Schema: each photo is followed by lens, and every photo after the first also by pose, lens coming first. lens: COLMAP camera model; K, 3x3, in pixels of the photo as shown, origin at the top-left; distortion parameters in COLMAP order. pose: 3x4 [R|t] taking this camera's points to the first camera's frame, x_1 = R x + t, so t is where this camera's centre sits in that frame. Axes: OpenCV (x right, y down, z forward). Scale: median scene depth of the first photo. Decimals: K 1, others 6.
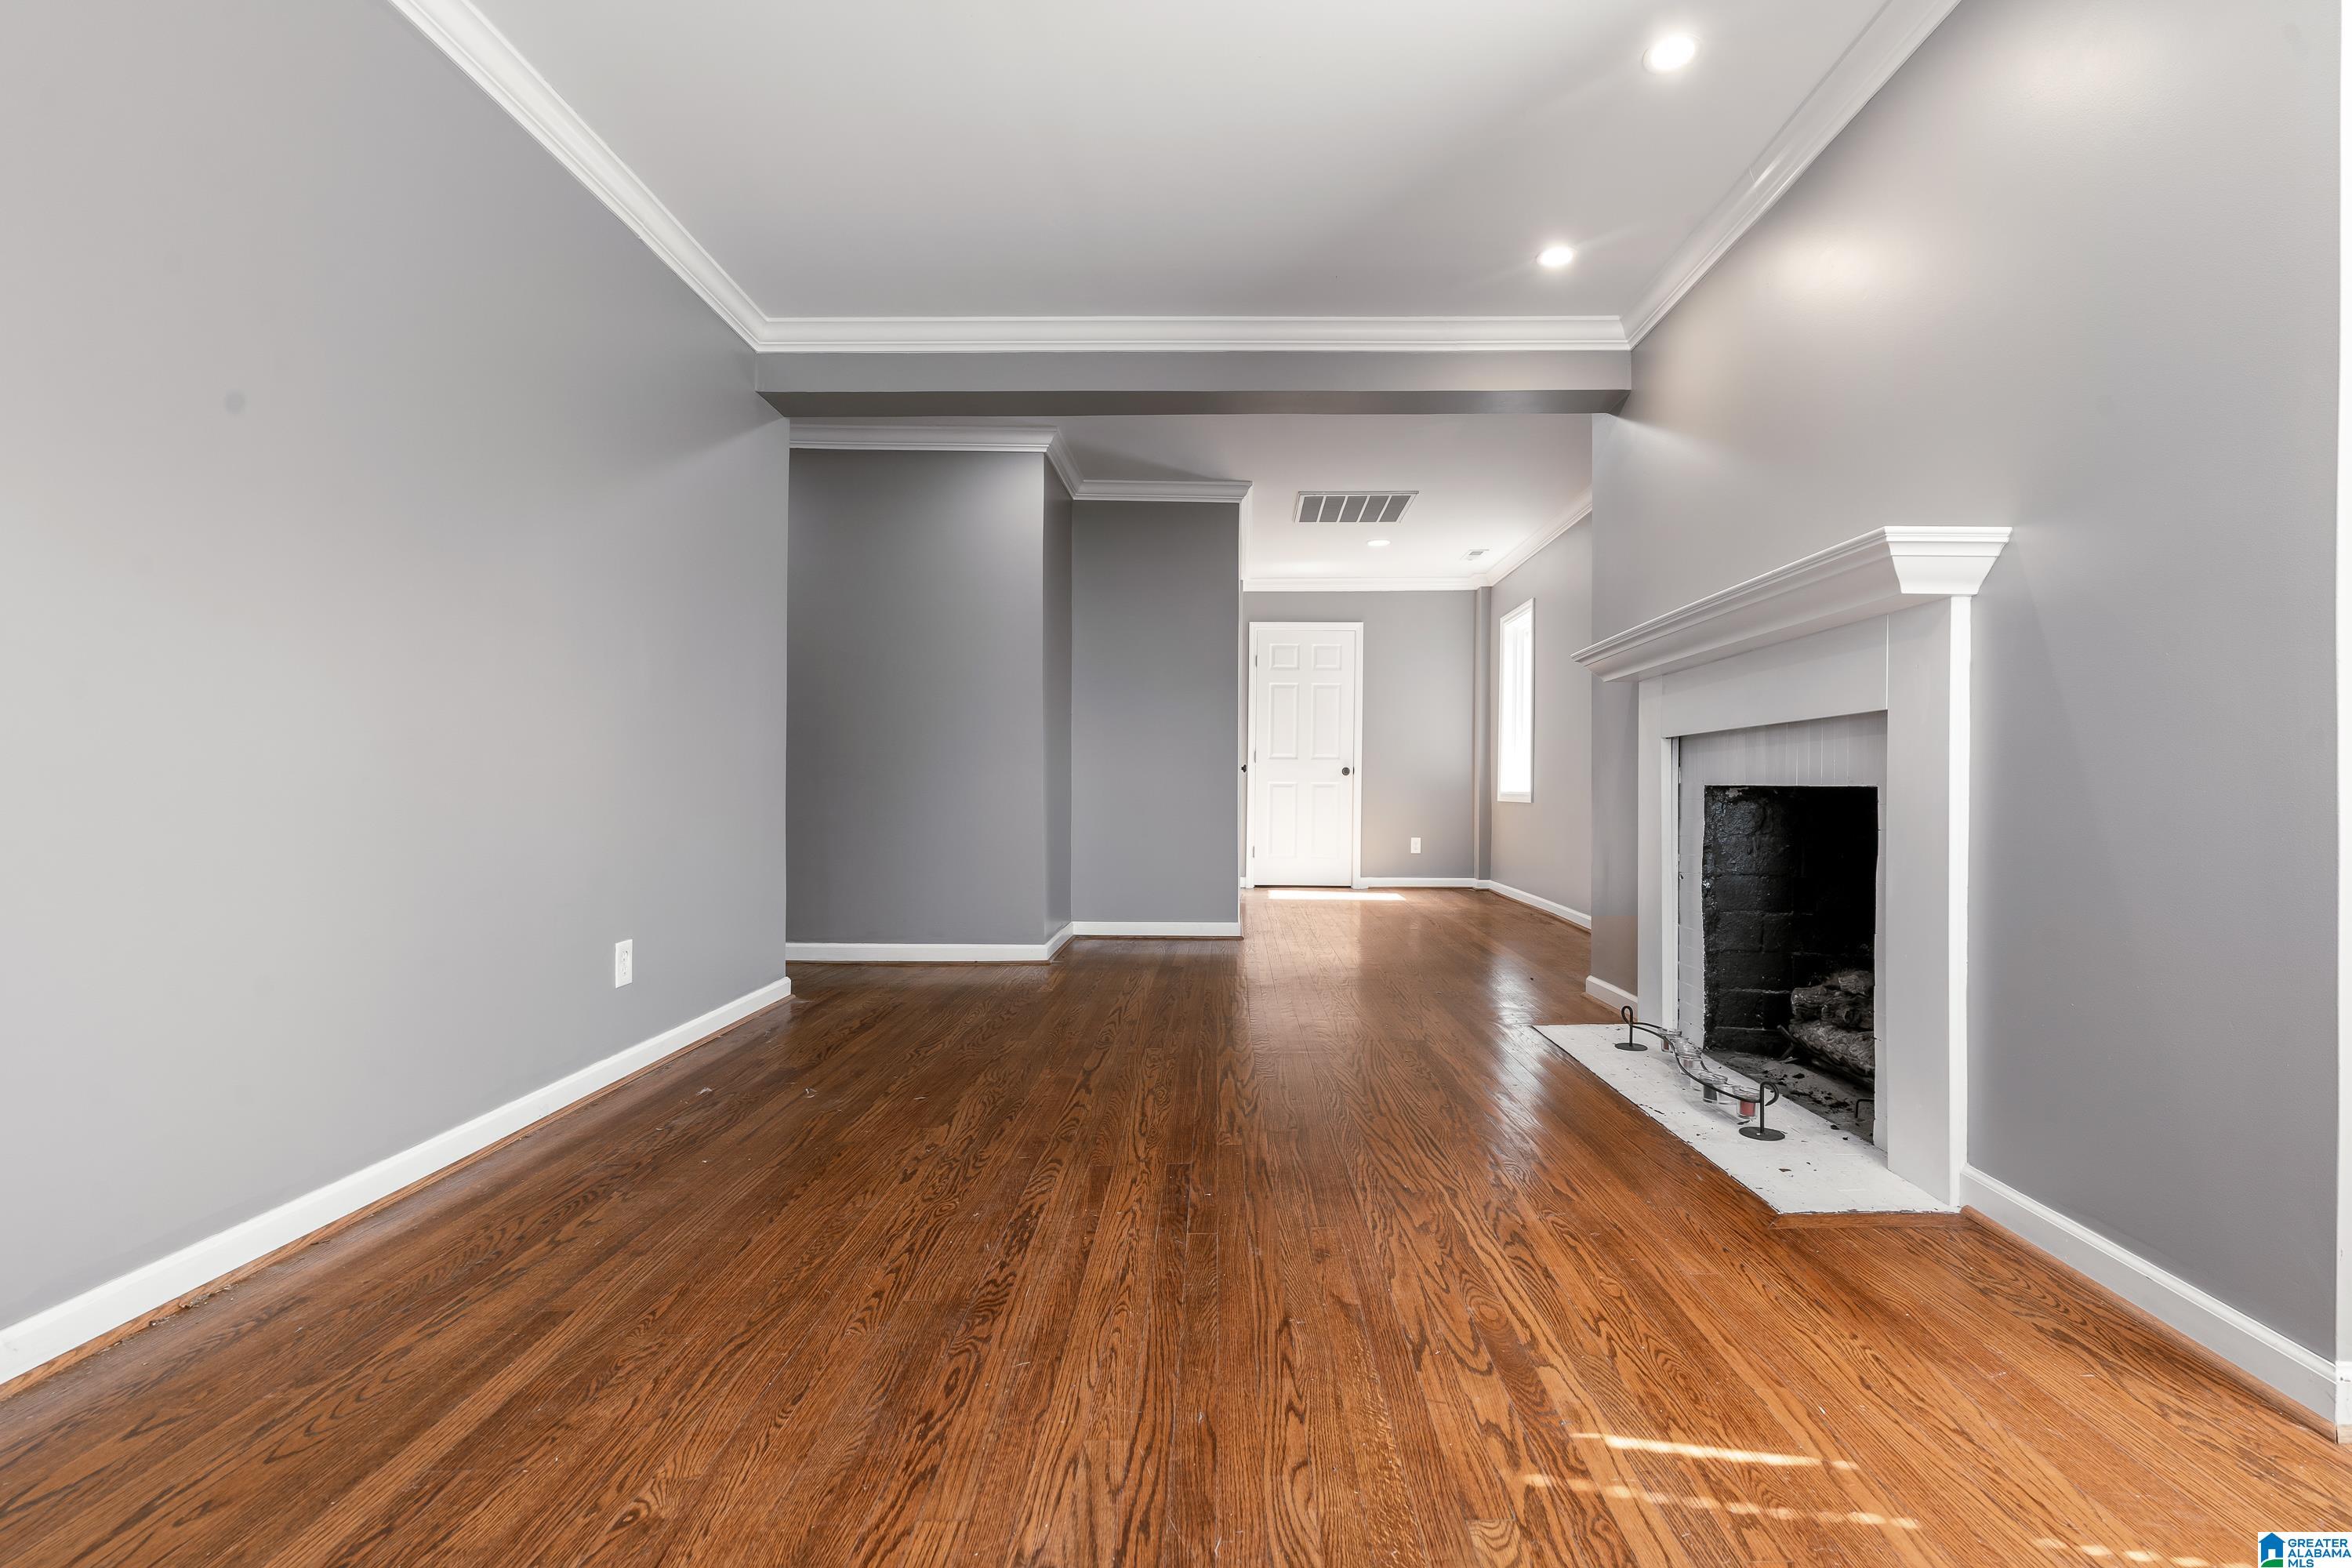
lens RADIAL K [[1081.3, 0, 1179.4], [0, 1081.3, 790.6], [0, 0, 1]] dist [-0.008140, 0.004339]
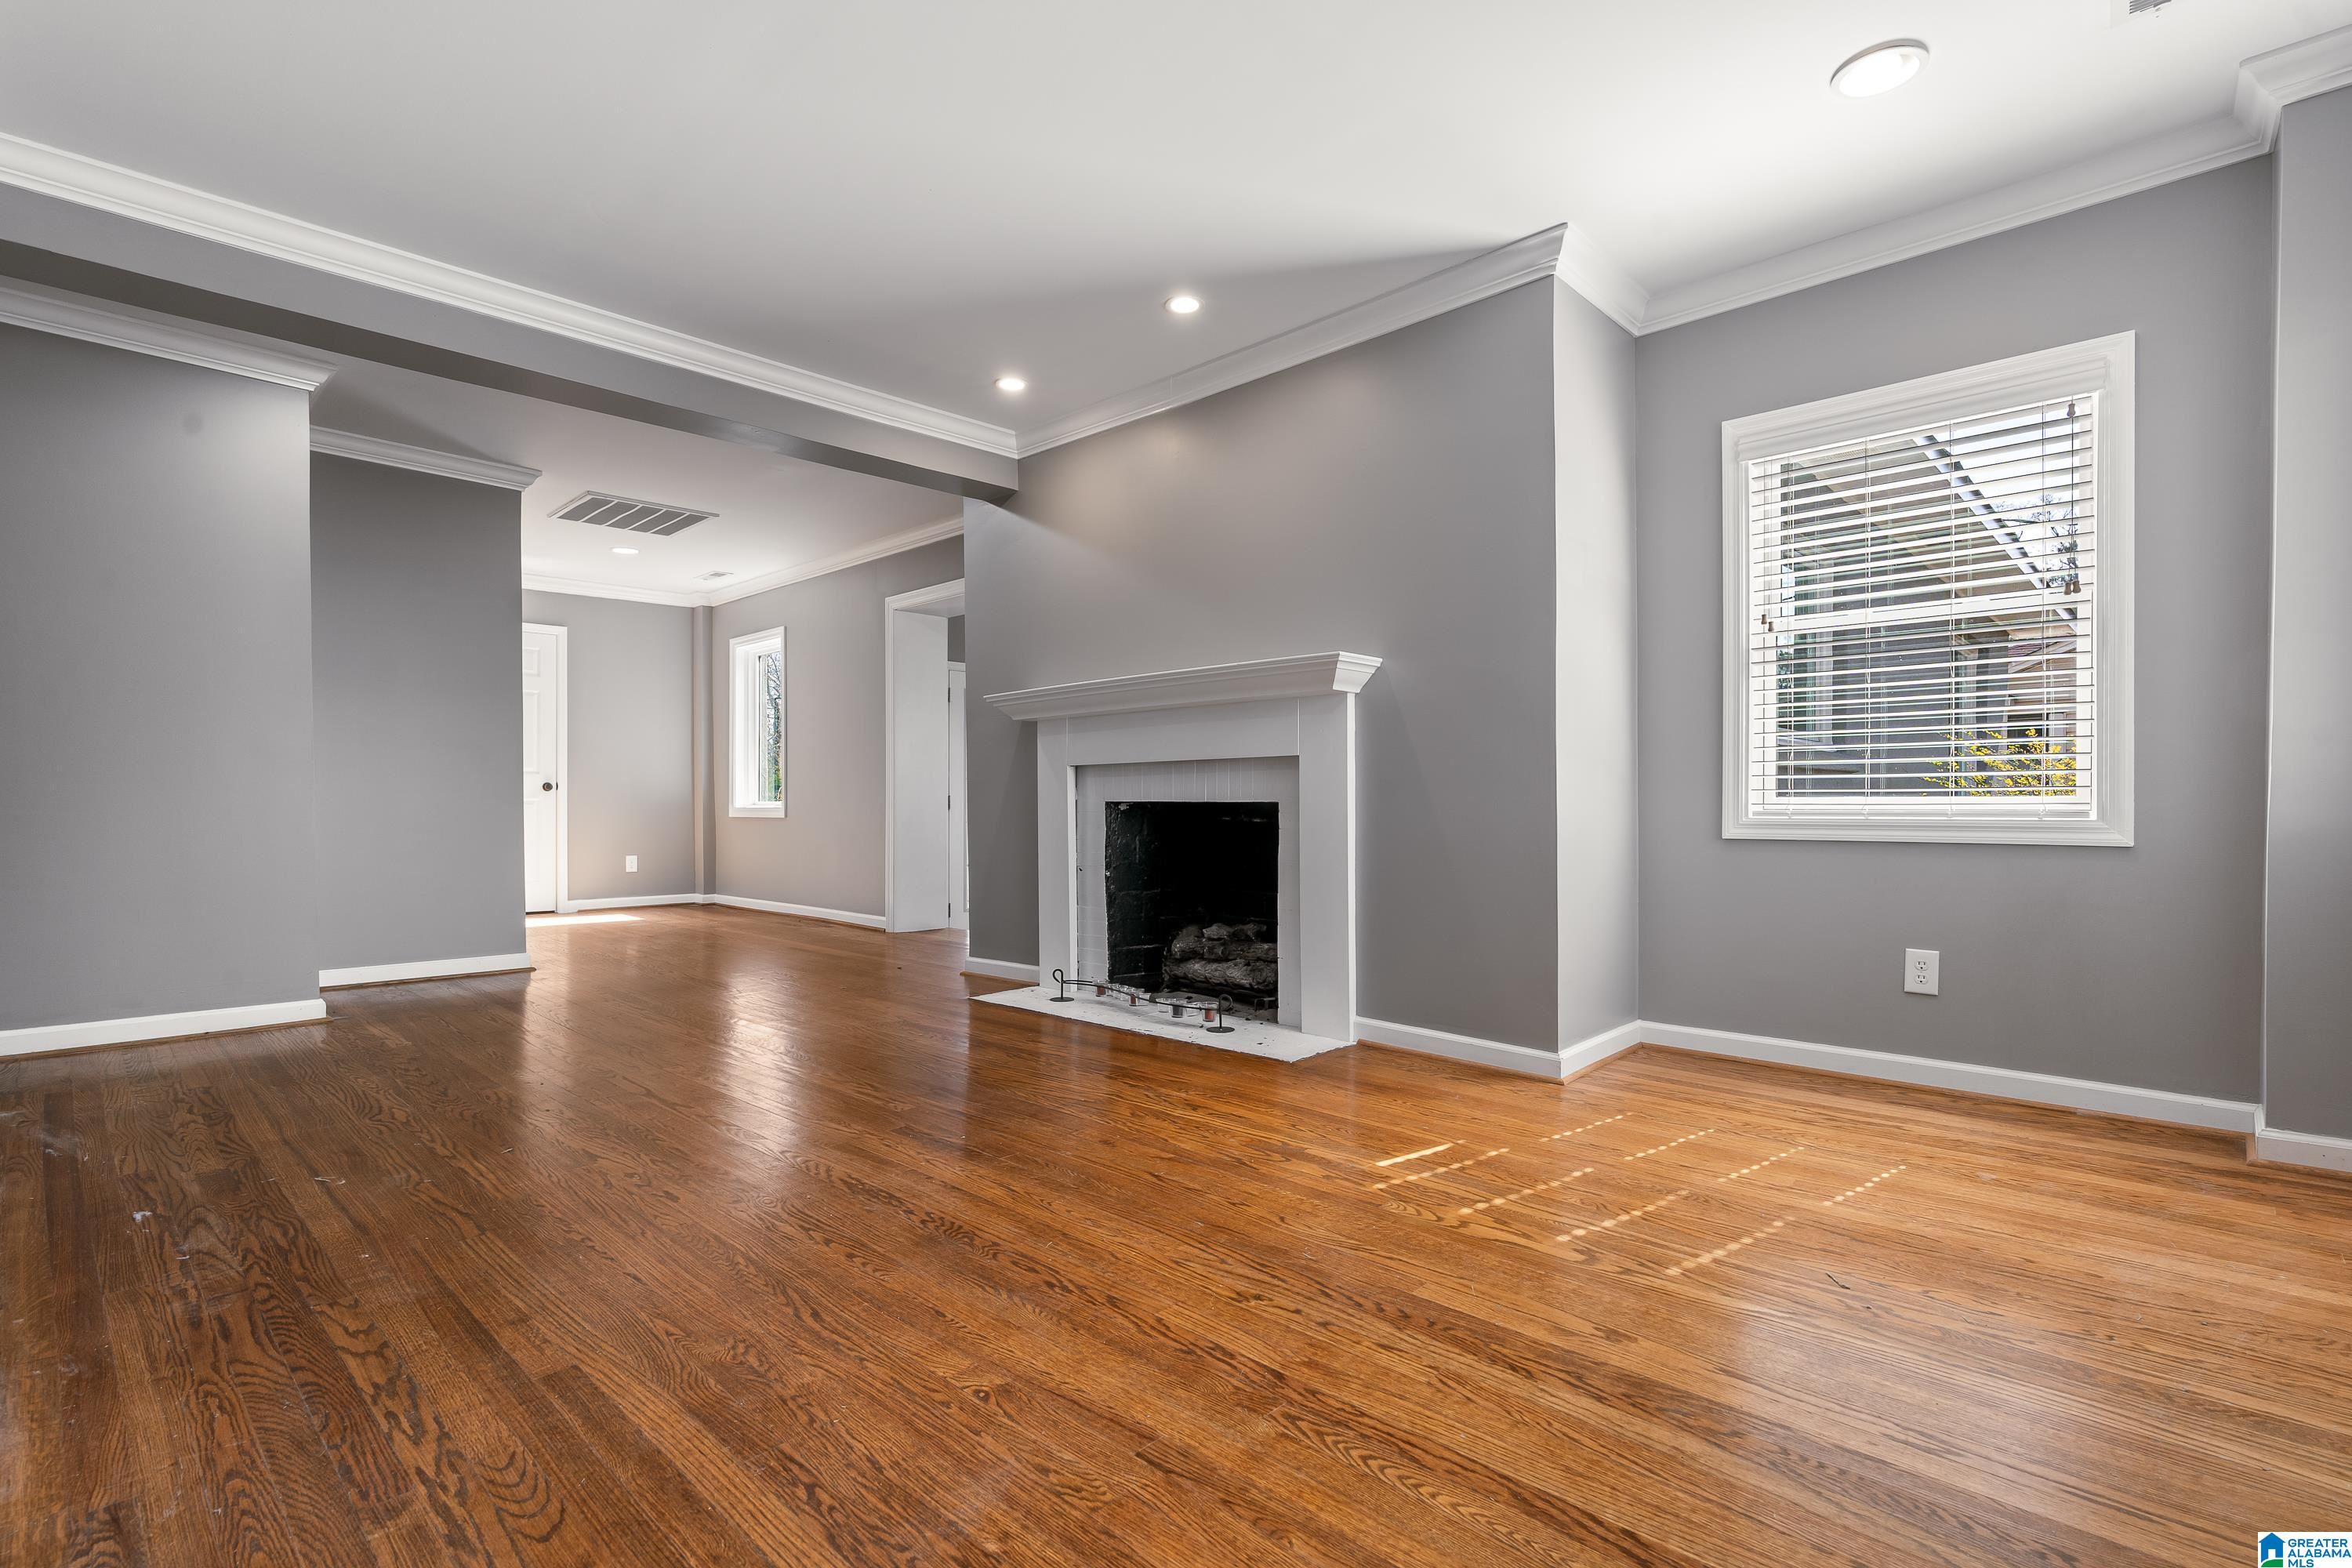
lens RADIAL K [[1081.3, 0, 1117.4], [0, 1081.3, 808.5], [0, 0, 1]] dist [-0.008140, 0.004339]
pose [[0.721786, -0.007318, 0.692078, -0.763893], [0.005891, 0.999973, 0.004430, -0.002573], [-0.692092, 0.000880, 0.721809, -0.003825]]
